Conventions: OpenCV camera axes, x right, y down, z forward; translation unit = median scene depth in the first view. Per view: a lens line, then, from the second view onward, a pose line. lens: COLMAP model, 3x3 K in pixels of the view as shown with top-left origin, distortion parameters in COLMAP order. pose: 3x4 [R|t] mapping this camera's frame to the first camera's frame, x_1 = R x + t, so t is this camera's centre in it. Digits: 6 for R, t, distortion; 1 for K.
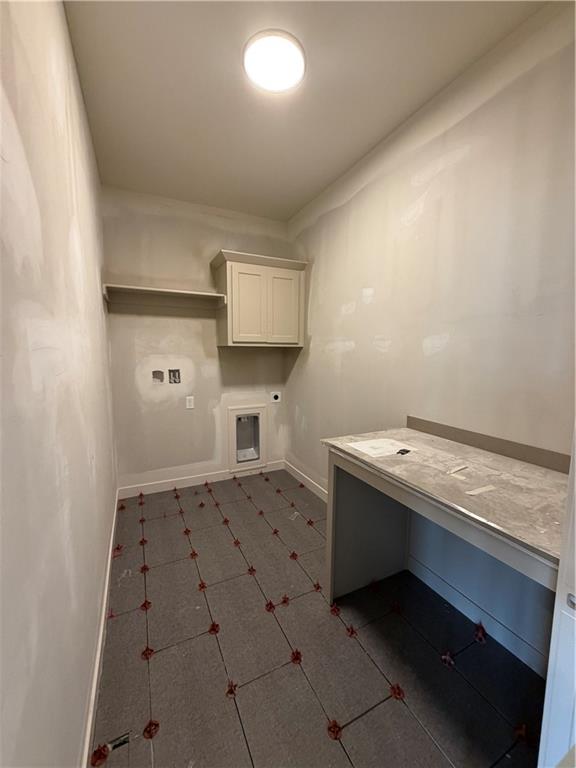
lens RADIAL K [[308.4, 0, 287.8], [0, 308.4, 383.2], [0, 0, 1]] dist [0.003036, -0.000176]
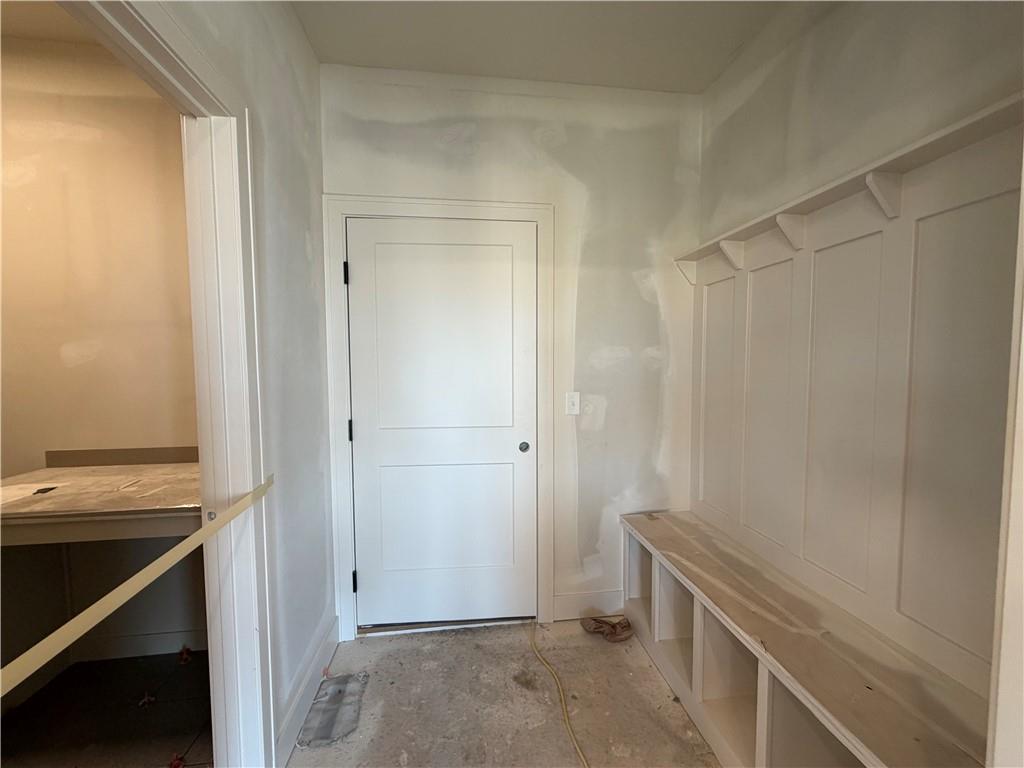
lens RADIAL K [[411.2, 0, 511.7], [0, 411.2, 383.9], [0, 0, 1]] dist [0.003036, -0.000176]
pose [[0.331639, -0.058870, 0.941568, -0.214683], [0.111078, 0.993546, 0.022996, 0.070178], [-0.936844, 0.096961, 0.336037, -0.514502]]
